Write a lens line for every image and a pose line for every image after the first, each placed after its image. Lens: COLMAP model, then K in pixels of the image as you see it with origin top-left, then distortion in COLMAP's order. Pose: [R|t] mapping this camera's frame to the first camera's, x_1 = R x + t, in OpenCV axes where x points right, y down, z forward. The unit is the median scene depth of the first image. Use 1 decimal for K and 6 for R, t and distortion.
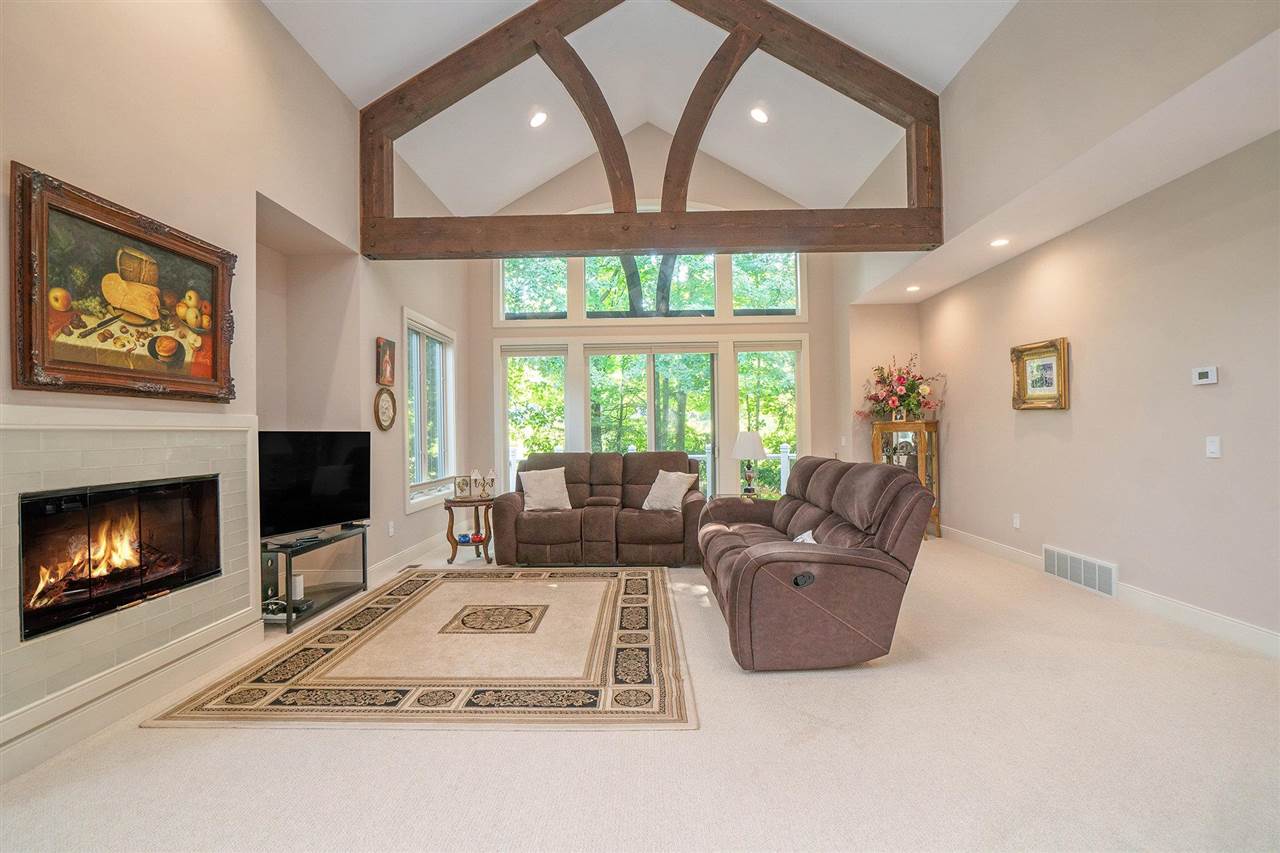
lens RADIAL K [[597.3, 0, 636.0], [0, 597.3, 438.5], [0, 0, 1]] dist [-0.063095, 0.022910]
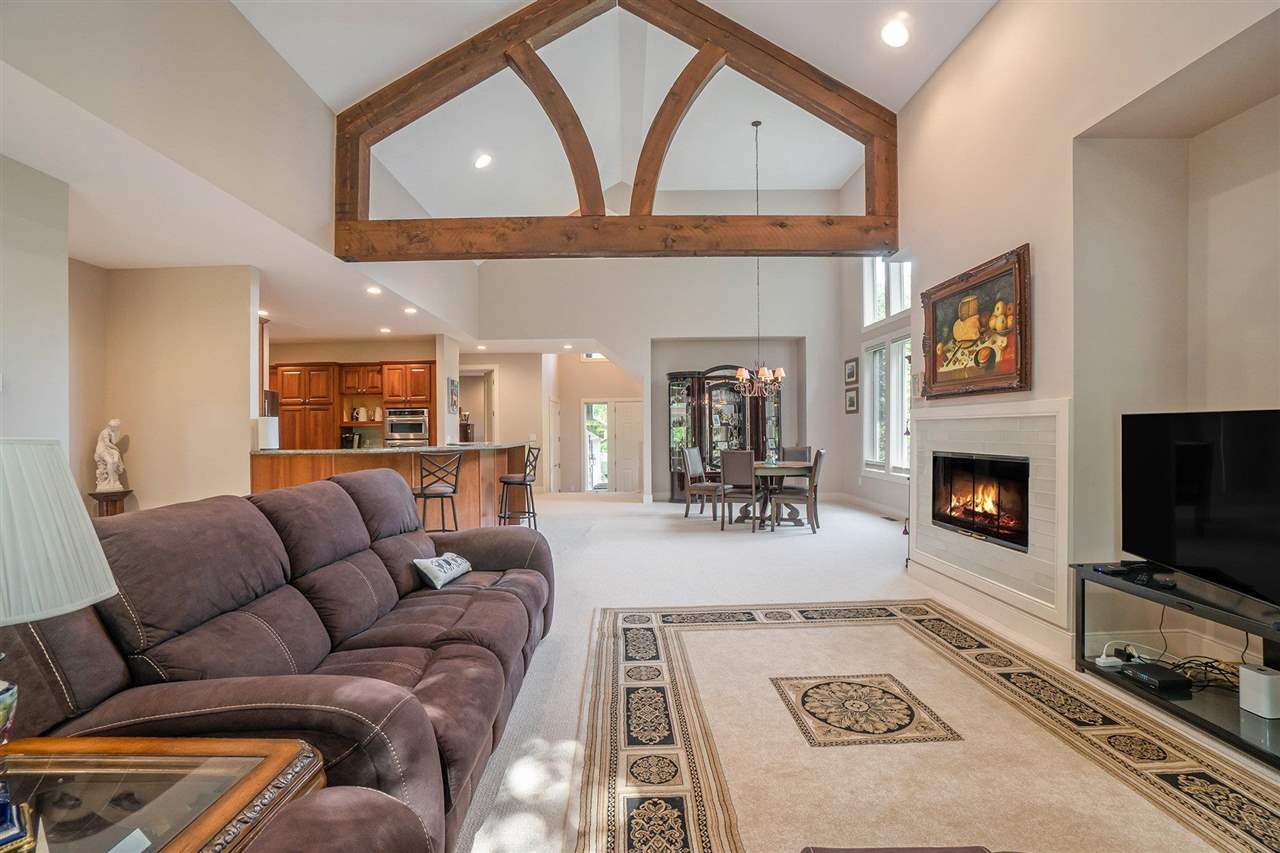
lens RADIAL K [[573.1, 0, 667.6], [0, 573.1, 430.3], [0, 0, 1]] dist [-0.046483, 0.019867]
pose [[-0.995327, 0.023591, -0.093635, 0.032120], [0.022190, 0.999626, 0.015974, -0.021259], [0.093976, 0.013822, -0.995478, 1.994373]]
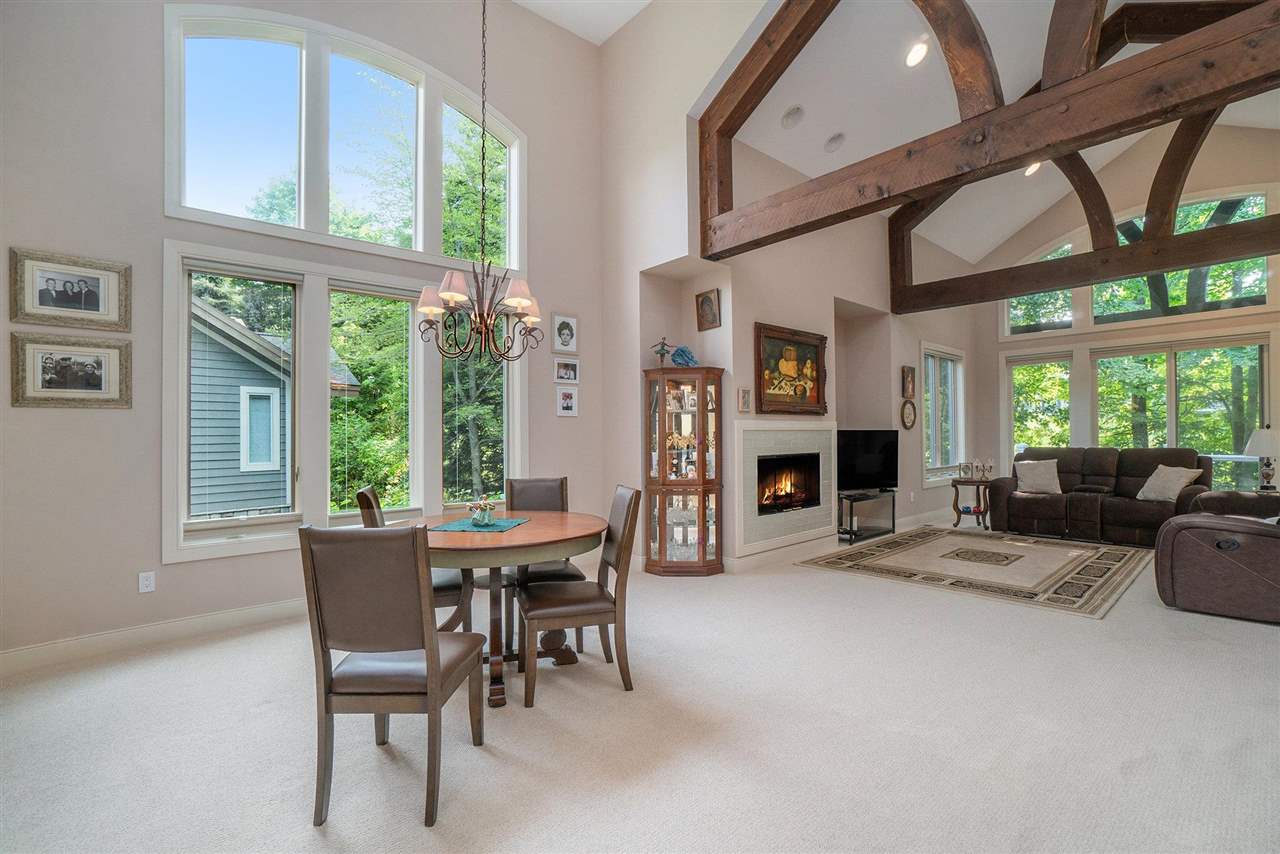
lens RADIAL K [[573.1, 0, 667.6], [0, 573.1, 430.8], [0, 0, 1]] dist [-0.046483, 0.019867]
pose [[0.692751, -0.001642, -0.721175, 0.294589], [-0.004492, 0.999968, -0.006591, 0.003650], [0.721163, 0.007806, 0.692722, -0.671541]]
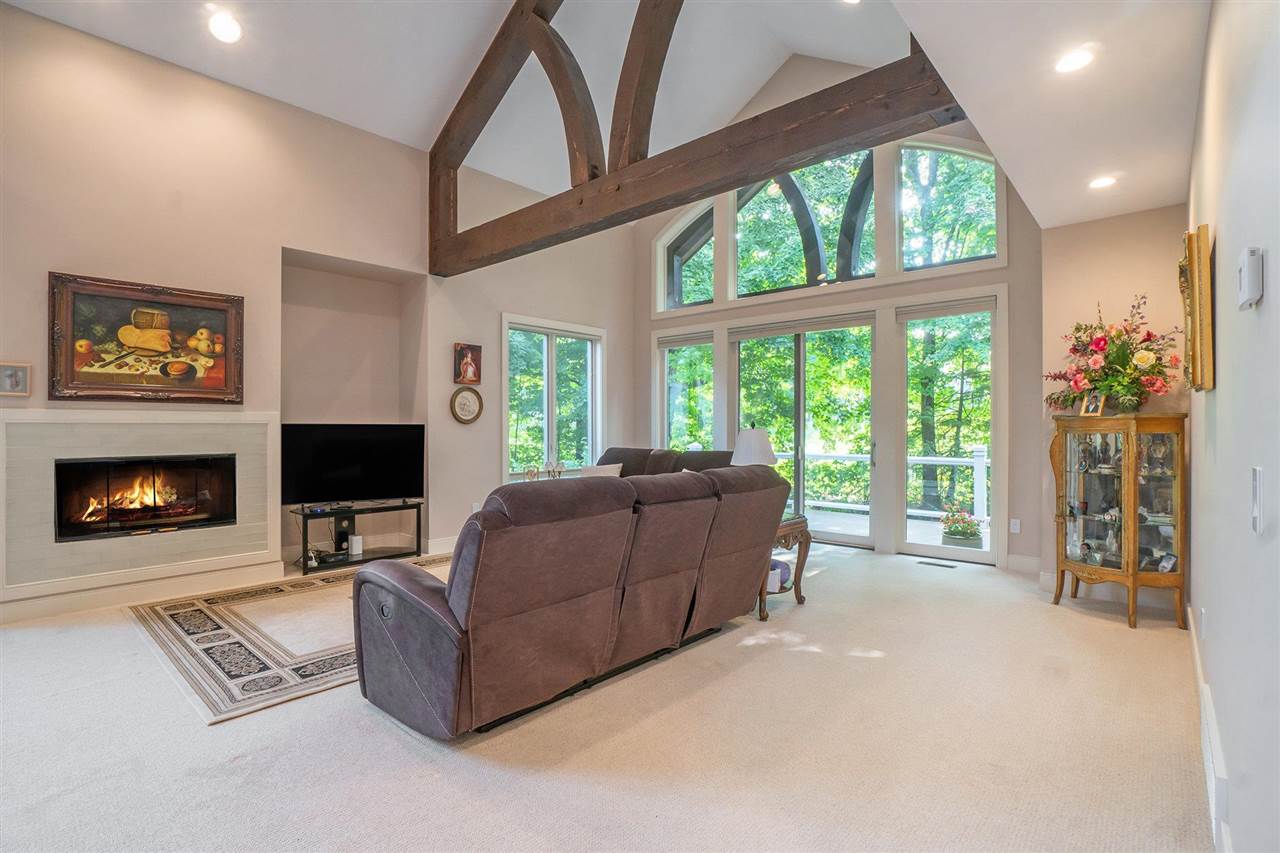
lens RADIAL K [[597.3, 0, 636.0], [0, 597.3, 438.5], [0, 0, 1]] dist [-0.063095, 0.022910]
pose [[0.761075, 0.024022, -0.648219, 0.982093], [-0.014941, 0.999698, 0.019505, -0.019462], [0.648492, -0.005159, 0.761204, 0.557070]]
